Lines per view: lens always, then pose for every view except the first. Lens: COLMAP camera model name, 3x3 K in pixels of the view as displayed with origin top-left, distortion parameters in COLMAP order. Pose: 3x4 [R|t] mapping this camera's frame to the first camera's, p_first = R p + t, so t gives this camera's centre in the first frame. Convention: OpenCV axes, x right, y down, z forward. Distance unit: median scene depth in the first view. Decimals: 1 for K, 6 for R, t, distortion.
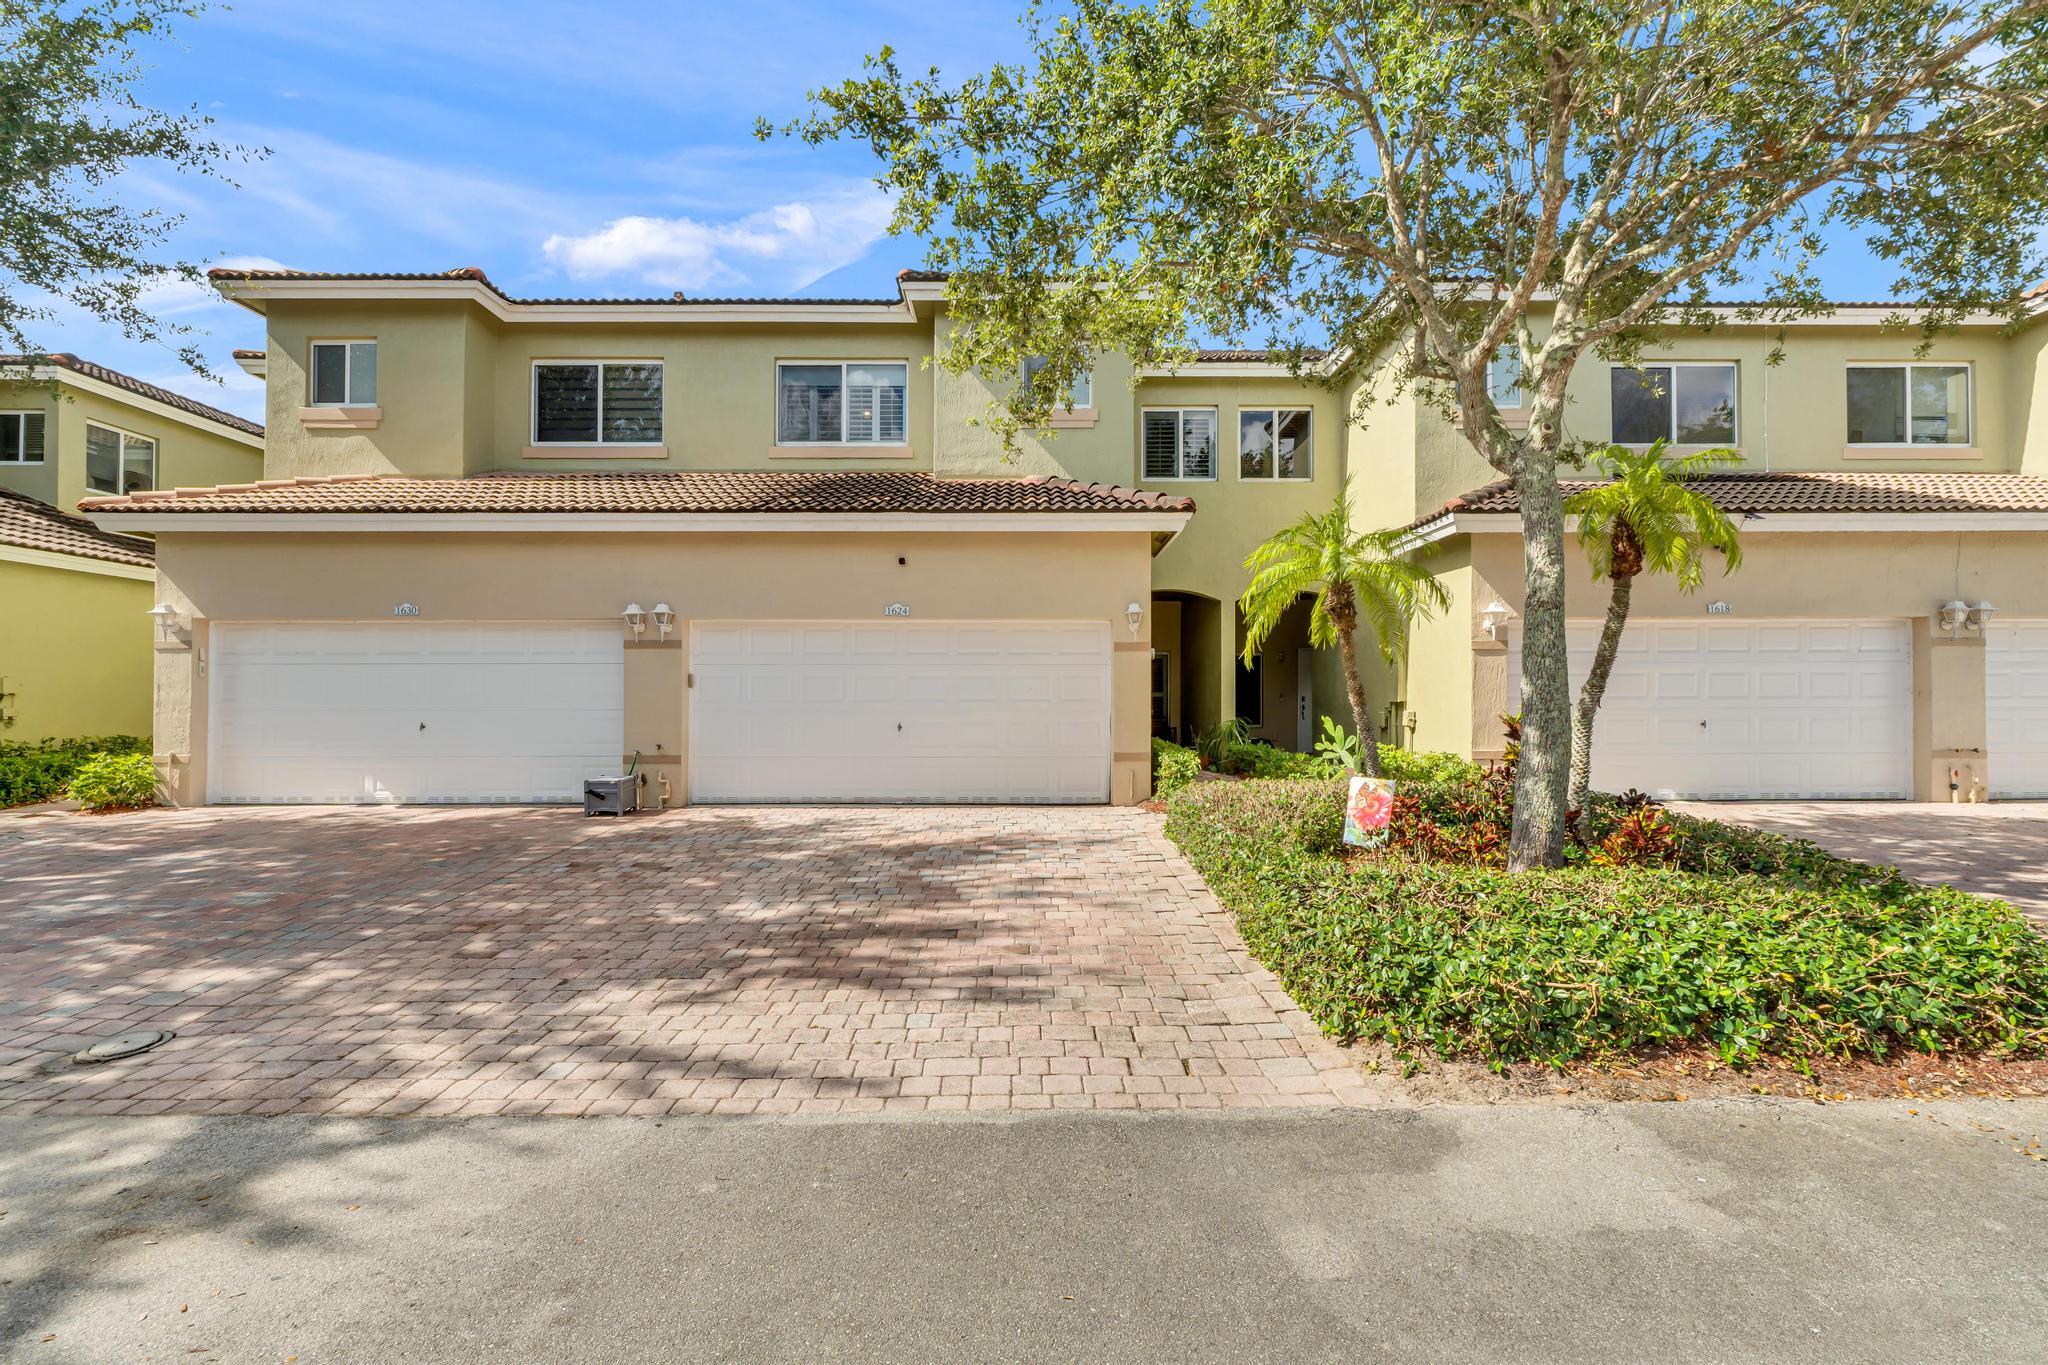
lens RADIAL K [[867.1, 0, 1027.6], [0, 867.1, 692.6], [0, 0, 1]] dist [-0.005004, 0.000143]
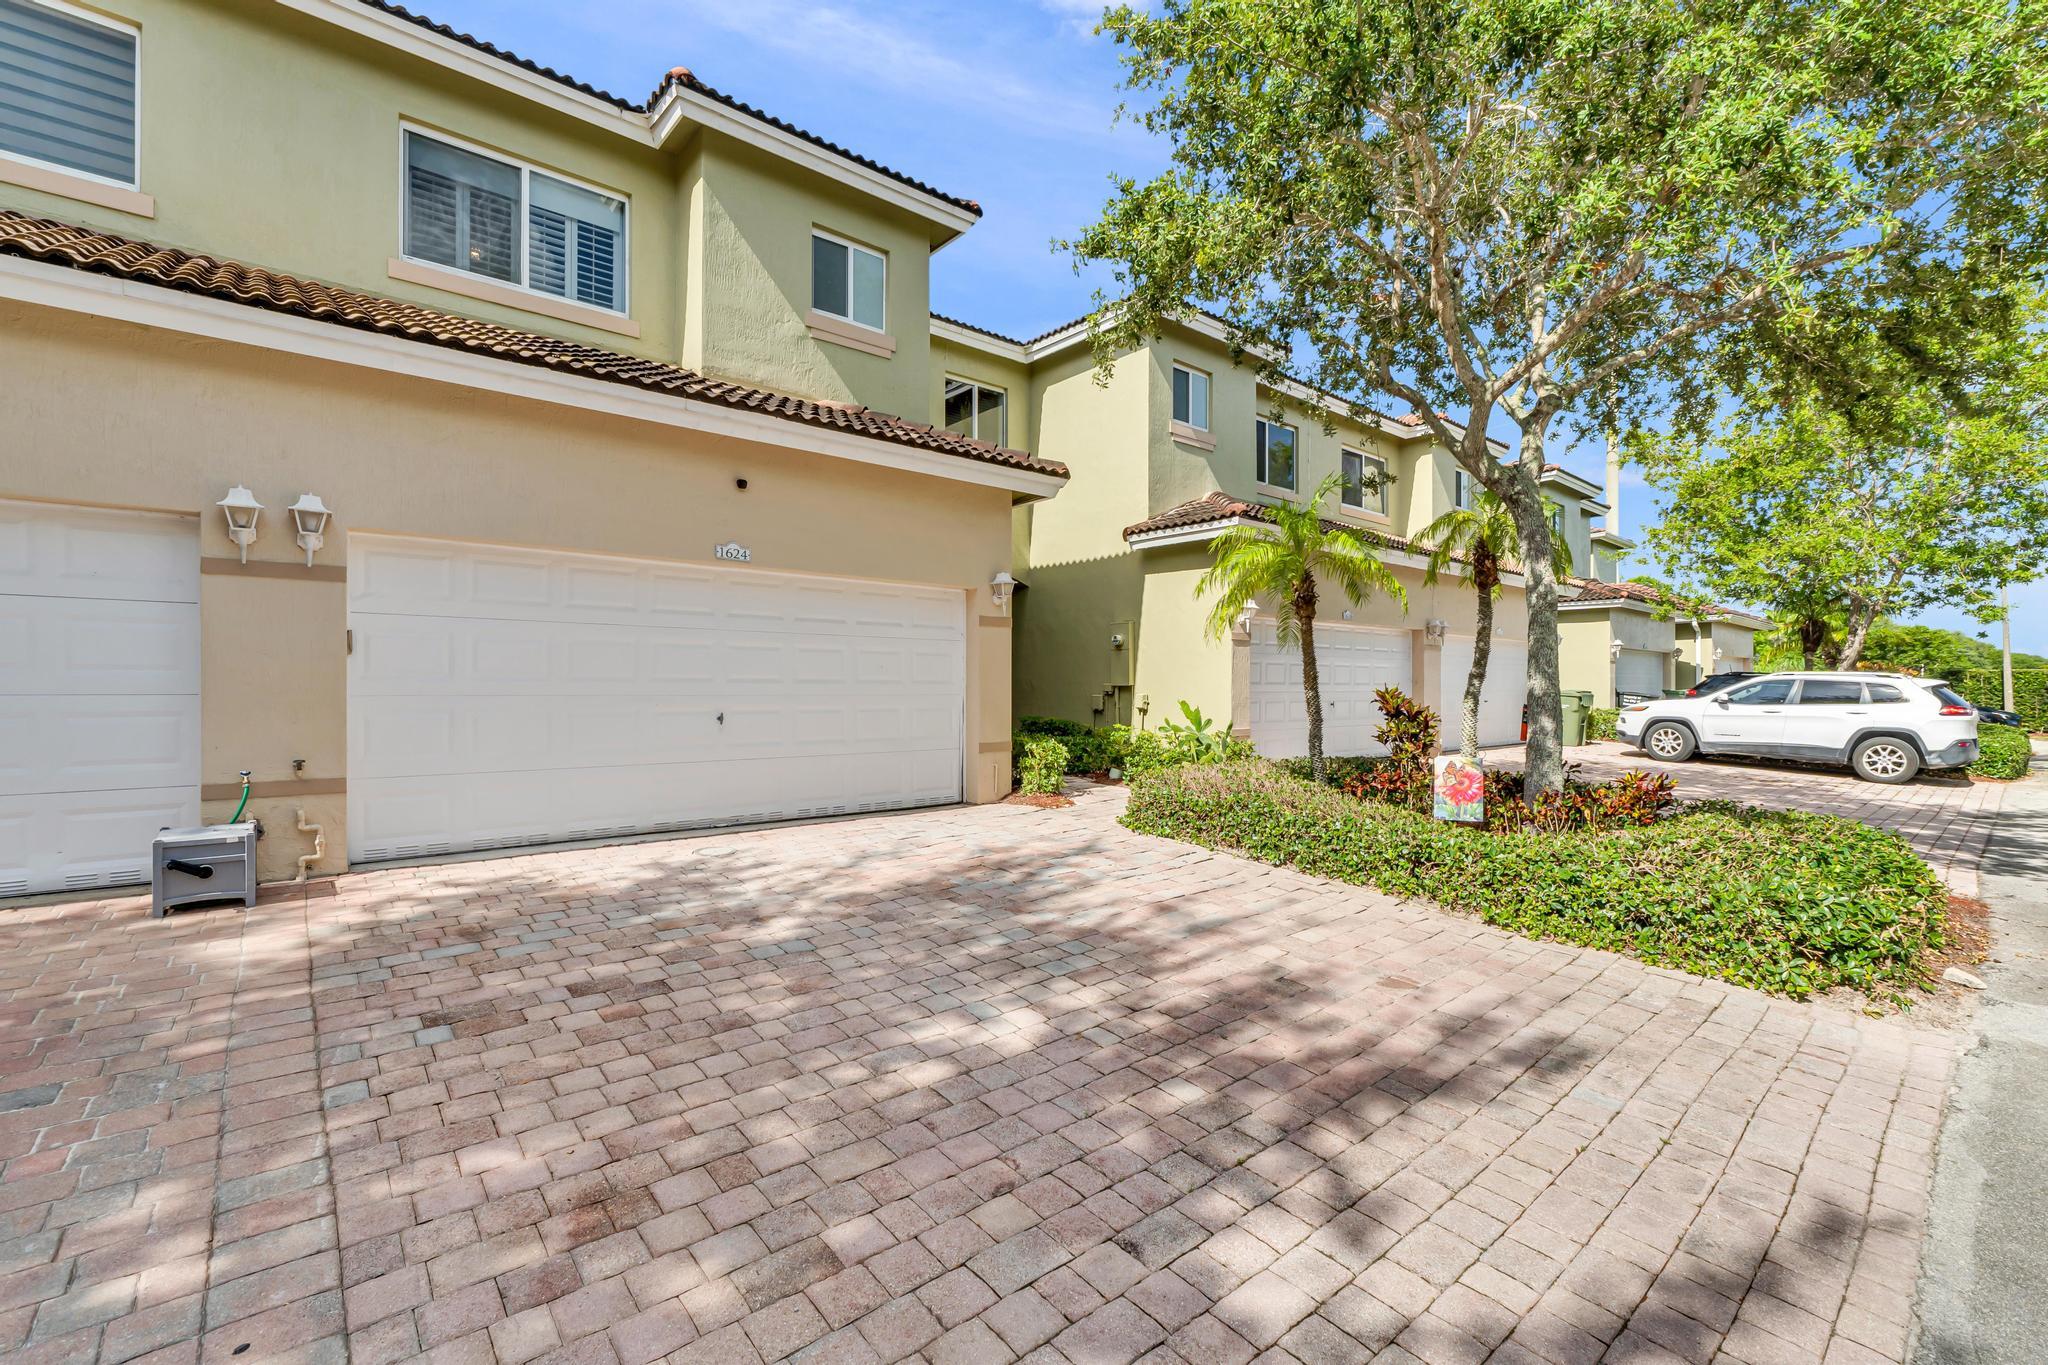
lens RADIAL K [[867.1, 0, 1020.7], [0, 867.1, 684.2], [0, 0, 1]] dist [-0.005004, 0.000143]
pose [[0.766934, 0.005638, 0.641701, -0.421447], [-0.012932, 0.999894, 0.006671, 0.004104], [-0.641596, -0.013414, 0.766926, 0.307133]]
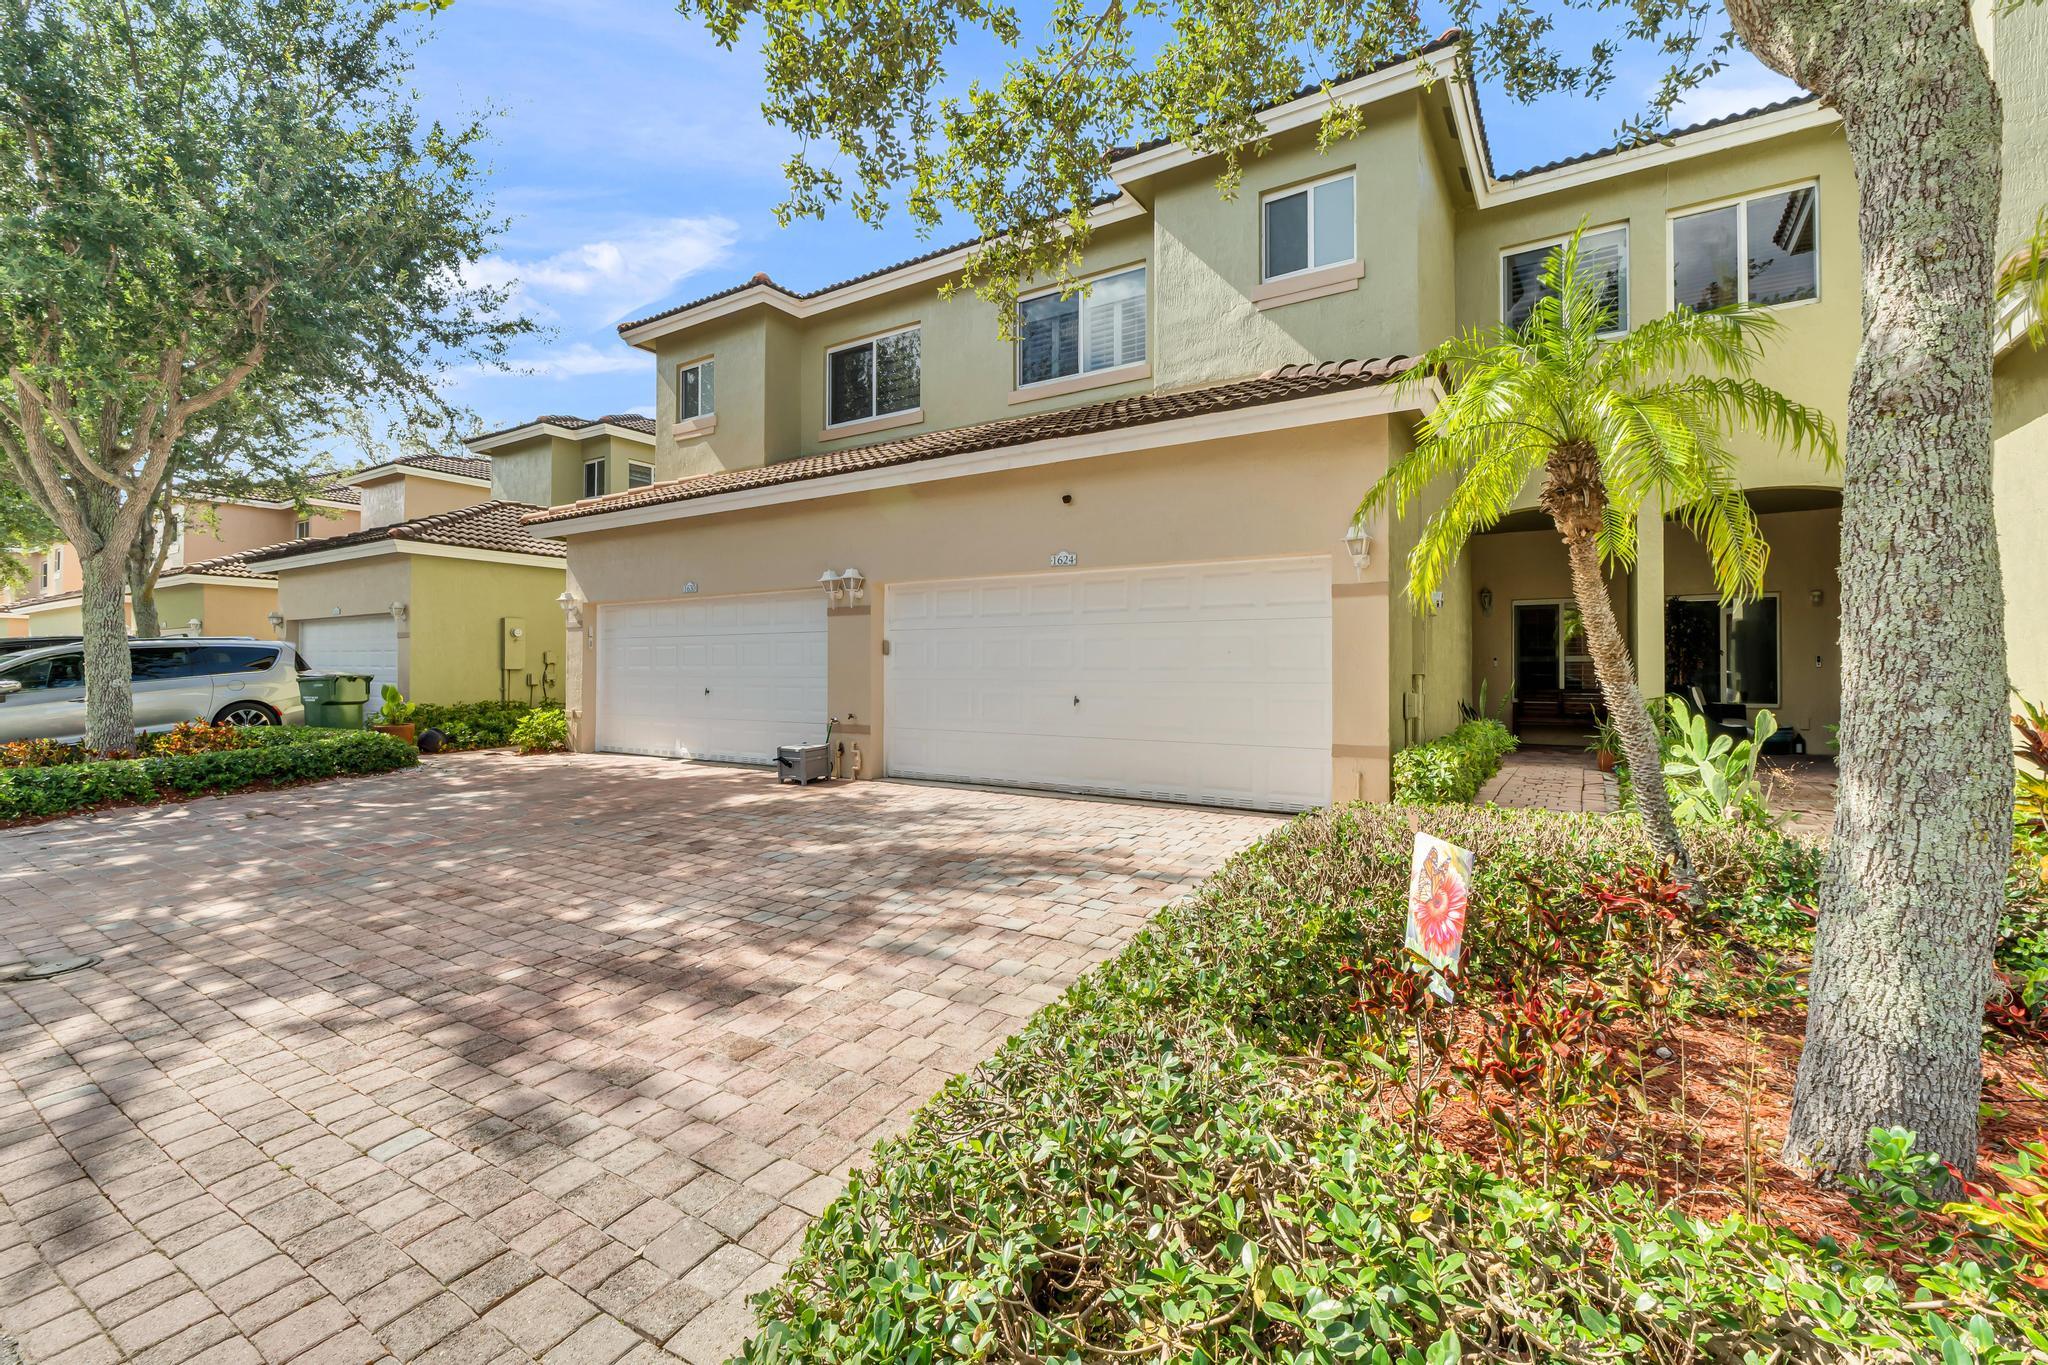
lens RADIAL K [[867.1, 0, 1039.7], [0, 867.1, 663.2], [0, 0, 1]] dist [-0.005004, 0.000143]
pose [[0.844159, -0.002660, -0.536086, 0.272965], [0.006074, 0.999971, 0.004603, -0.000066], [0.536058, -0.007142, 0.844151, 0.288048]]
